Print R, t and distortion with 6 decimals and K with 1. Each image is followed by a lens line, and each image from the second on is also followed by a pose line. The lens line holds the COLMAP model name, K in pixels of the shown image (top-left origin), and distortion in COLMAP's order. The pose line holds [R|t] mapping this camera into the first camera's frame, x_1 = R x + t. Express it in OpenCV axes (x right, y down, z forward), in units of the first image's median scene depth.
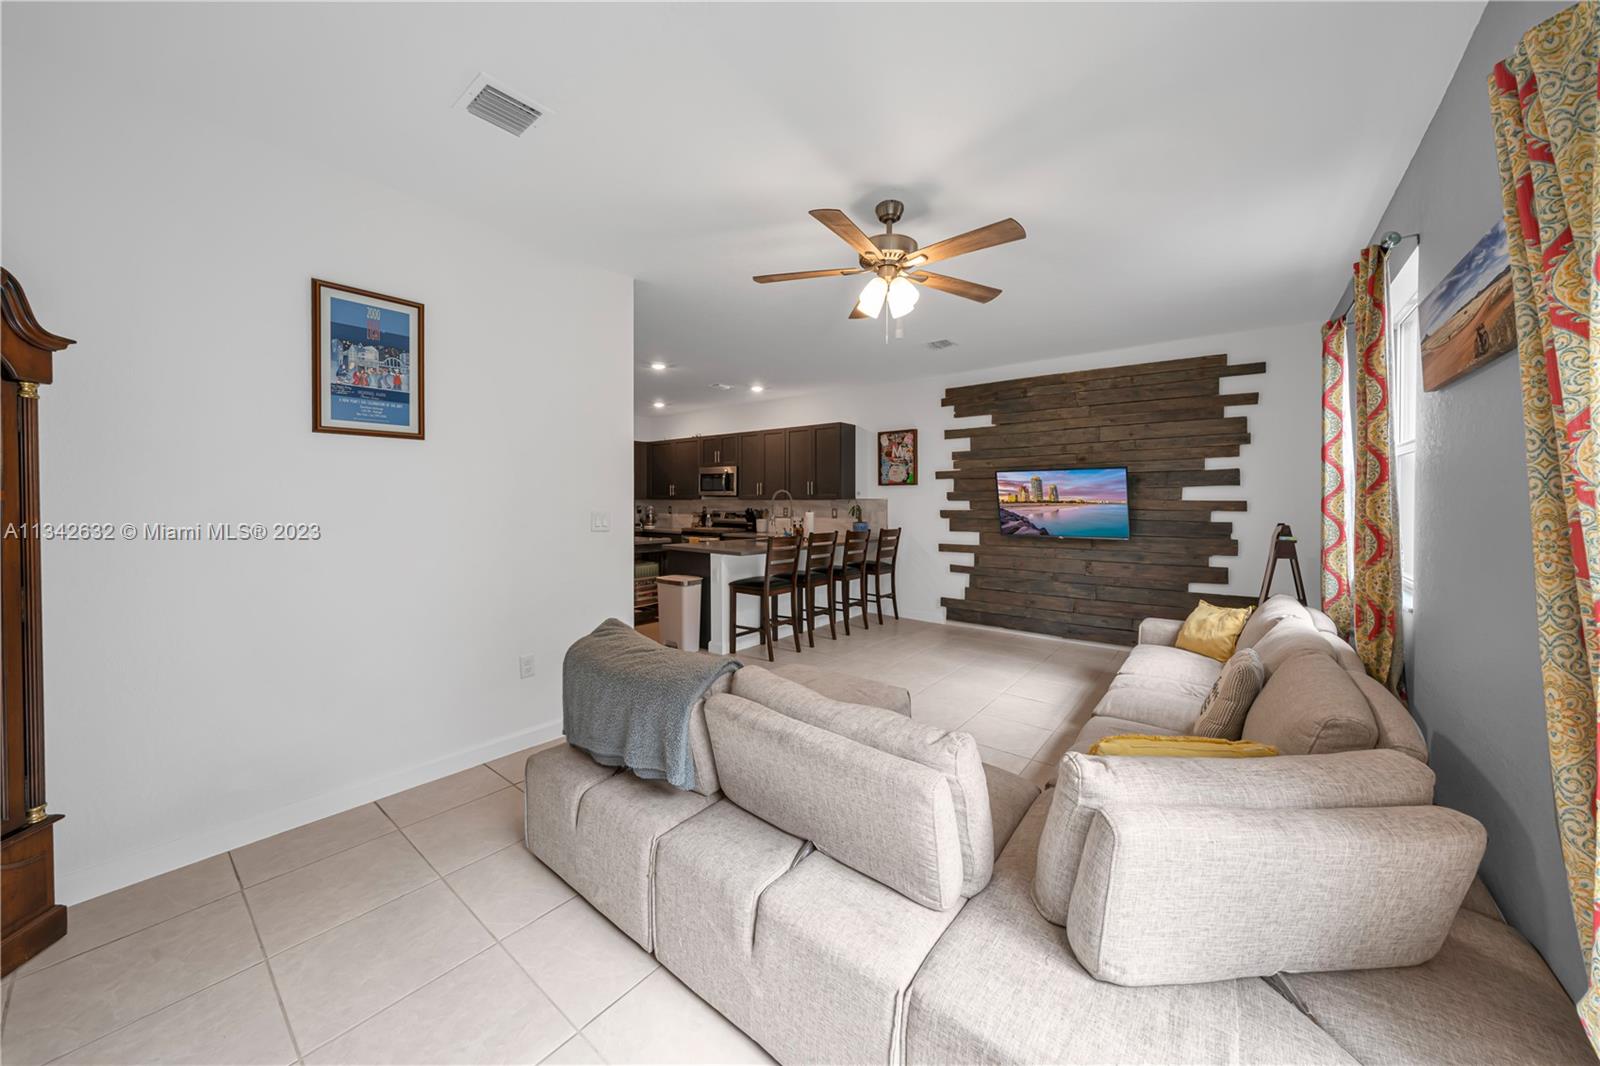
lens RADIAL K [[568.5, 0, 805.2], [0, 568.5, 502.0], [0, 0, 1]] dist [-0.000302, -0.000304]
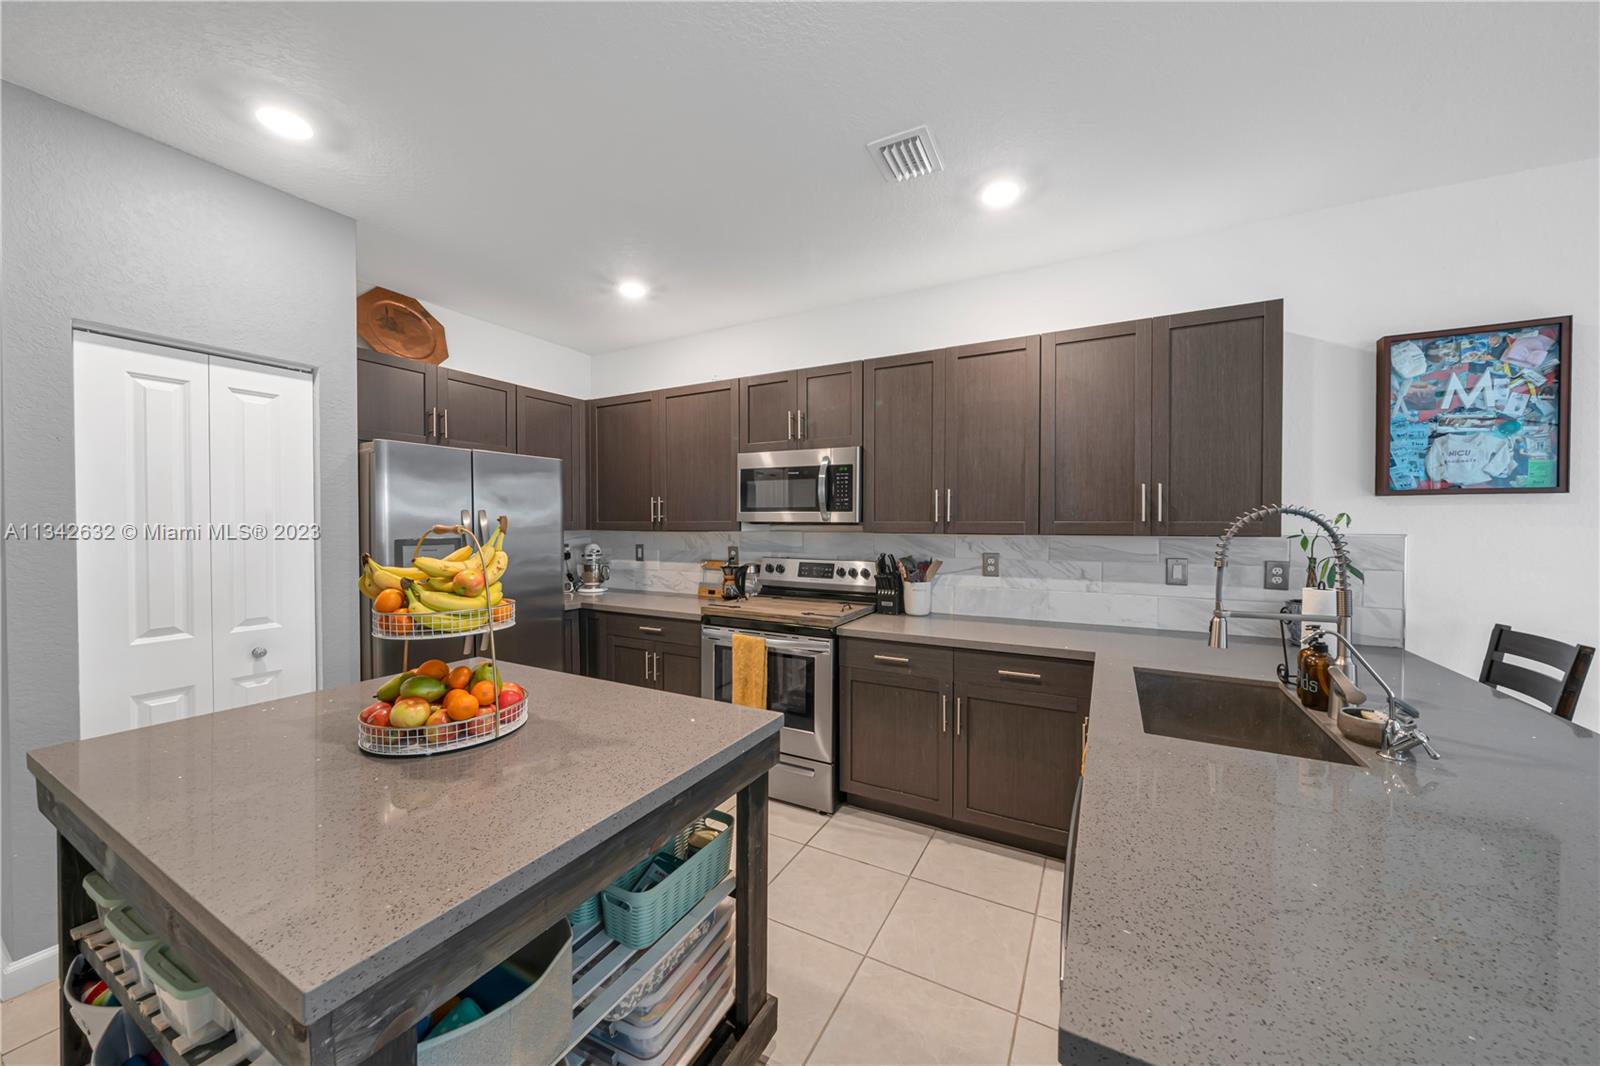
lens RADIAL K [[568.5, 0, 803.0], [0, 568.5, 525.9], [0, 0, 1]] dist [-0.000302, -0.000304]
pose [[0.981717, -0.002003, 0.190335, -0.256649], [0.001151, 0.999989, 0.004585, -0.012043], [-0.190342, -0.004282, 0.981709, 0.693763]]
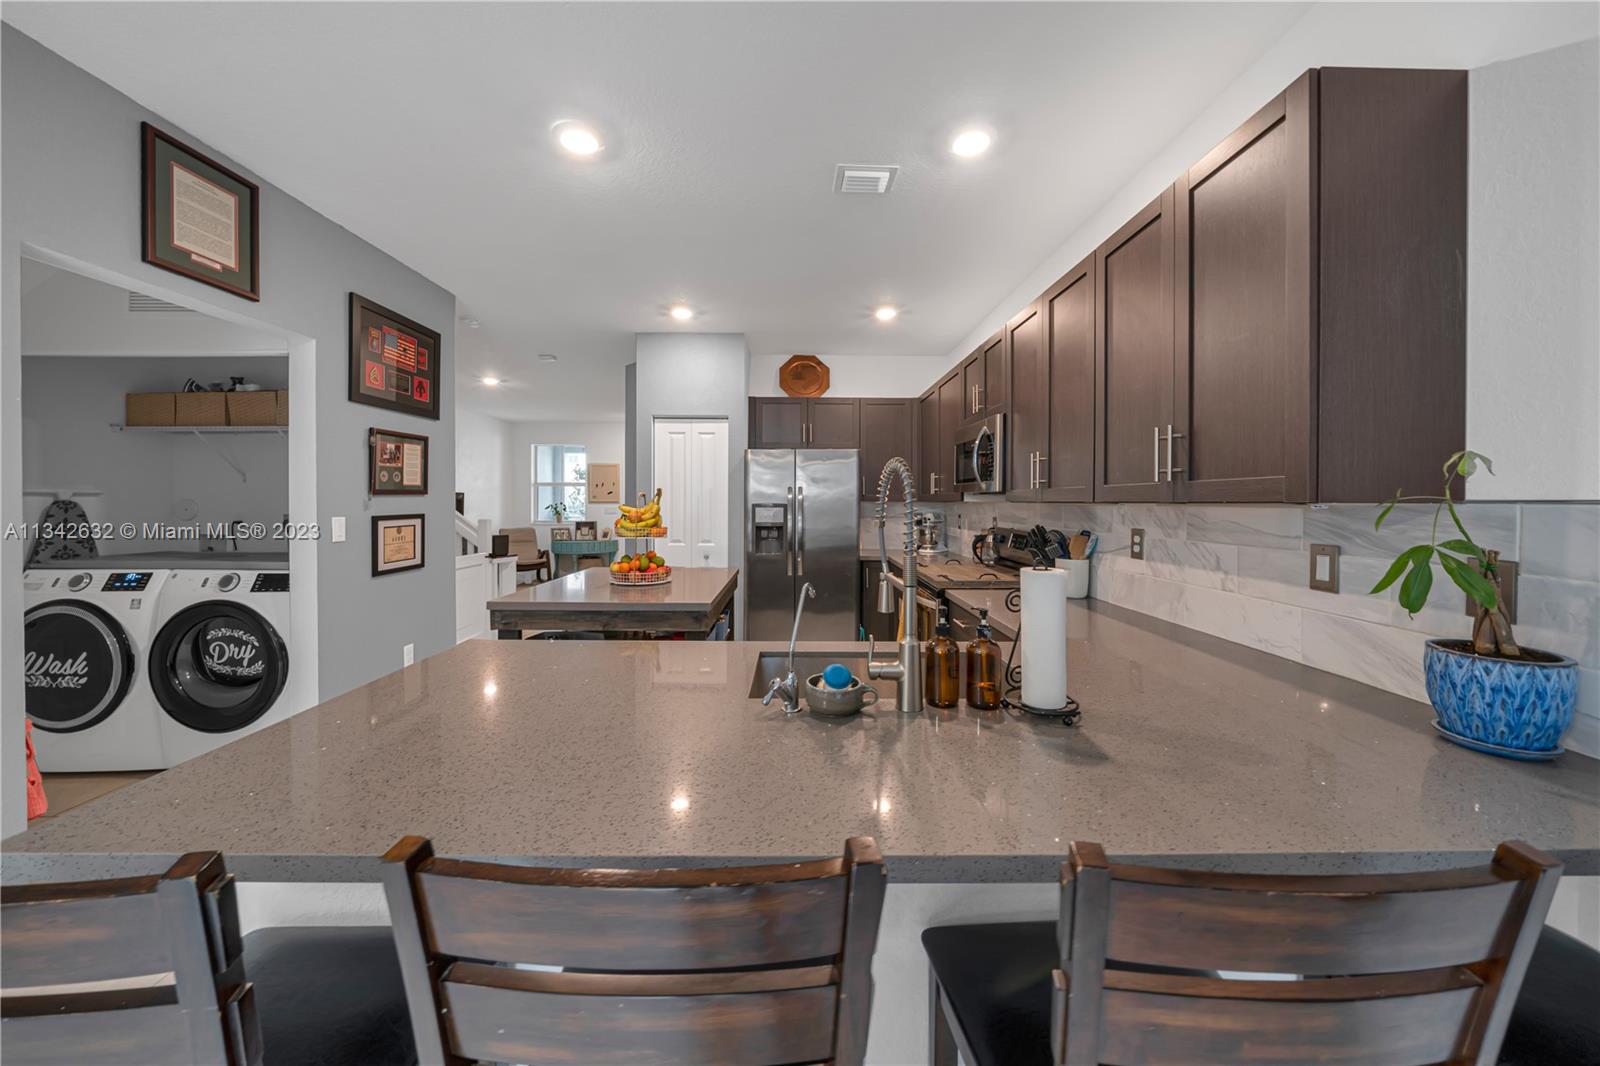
lens RADIAL K [[568.5, 0, 789.8], [0, 568.5, 513.3], [0, 0, 1]] dist [-0.000302, -0.000304]
pose [[0.627475, 0.018099, -0.778427, 0.093193], [-0.006795, 0.999819, 0.017768, -0.002988], [0.778607, -0.005859, 0.627484, 0.721907]]
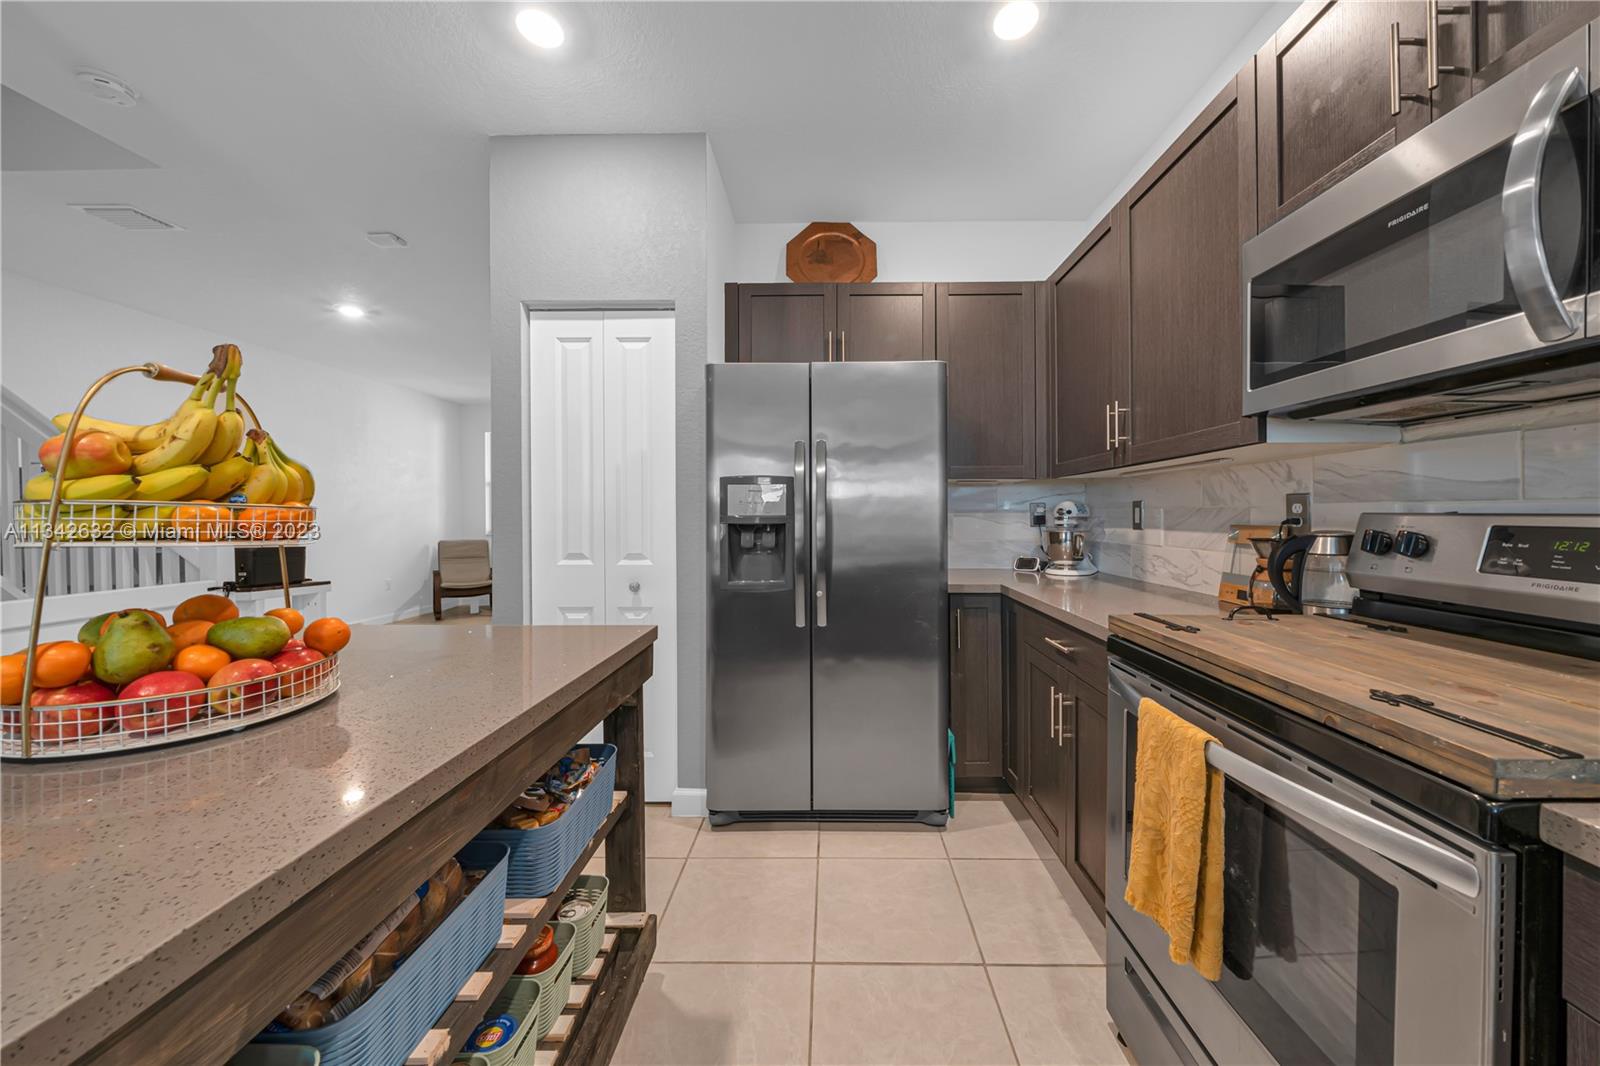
lens RADIAL K [[568.5, 0, 837.9], [0, 568.5, 521.0], [0, 0, 1]] dist [-0.000302, -0.000304]
pose [[0.638780, 0.006365, -0.769363, -0.161159], [-0.001689, 0.999975, 0.006871, 0.019925], [0.769387, -0.003089, 0.638775, 0.949056]]
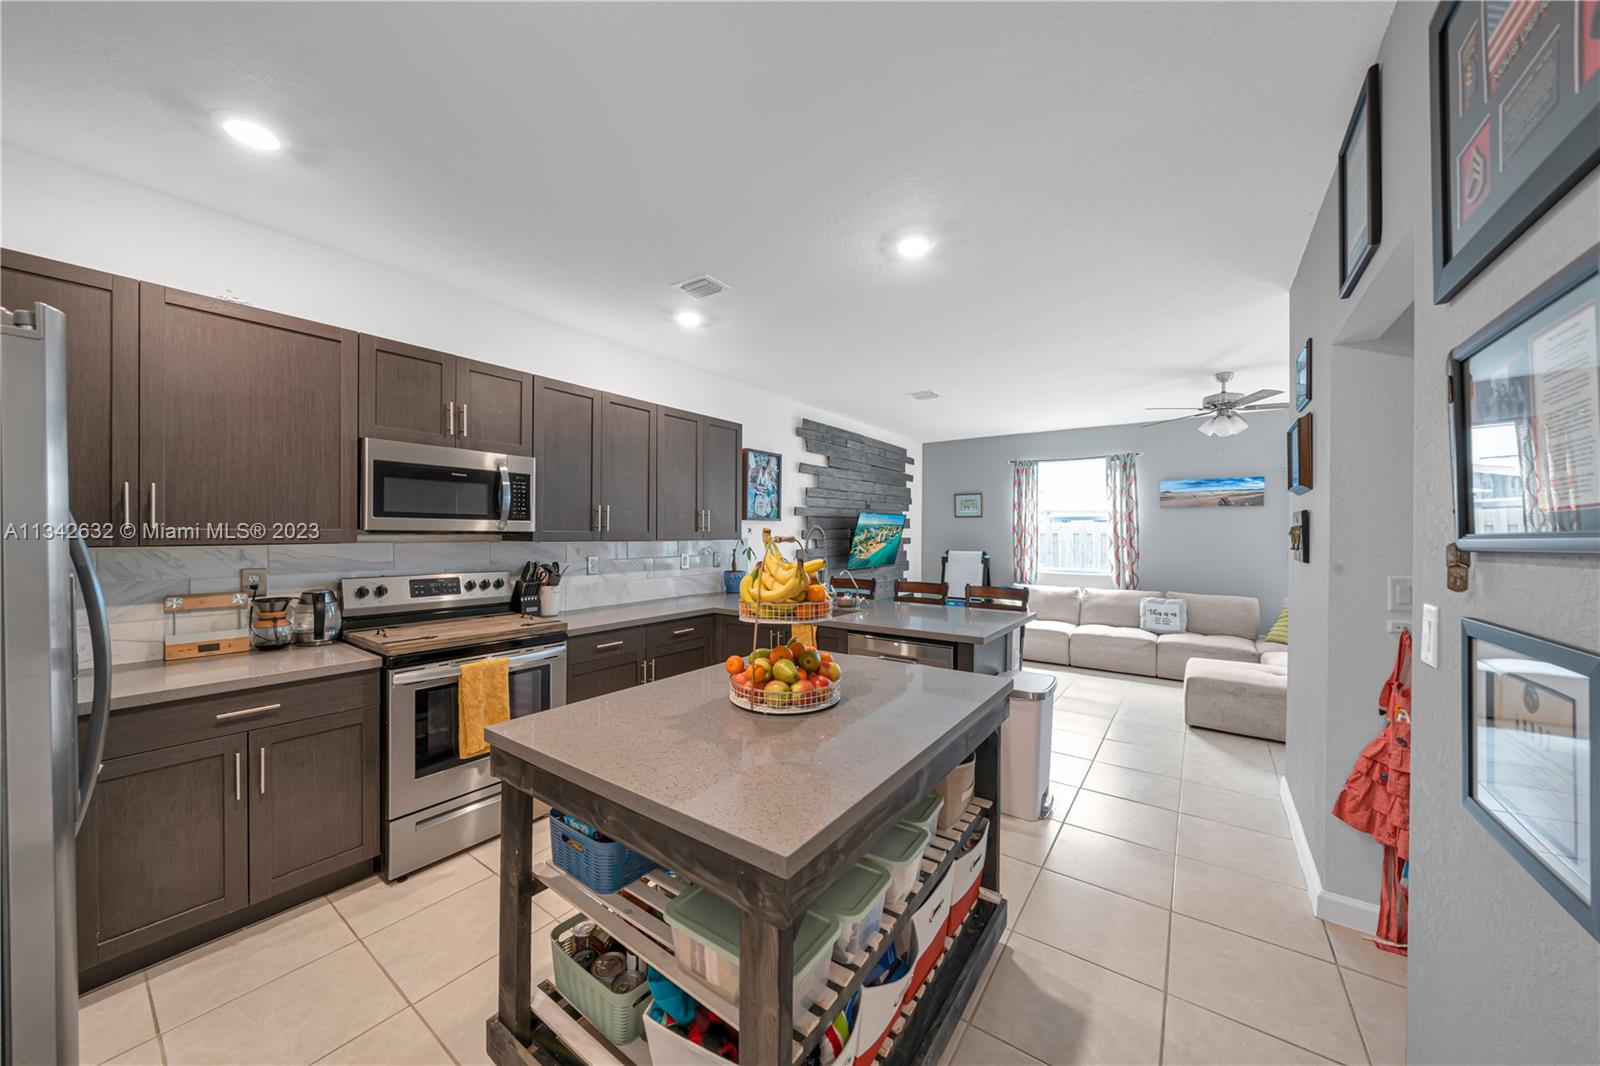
lens RADIAL K [[568.5, 0, 792.2], [0, 568.5, 534.4], [0, 0, 1]] dist [-0.000302, -0.000304]
pose [[-0.062247, -0.004859, 0.998049, -0.584769], [0.000485, 0.999988, 0.004899, -0.012498], [-0.998061, 0.000789, -0.062244, 0.931820]]
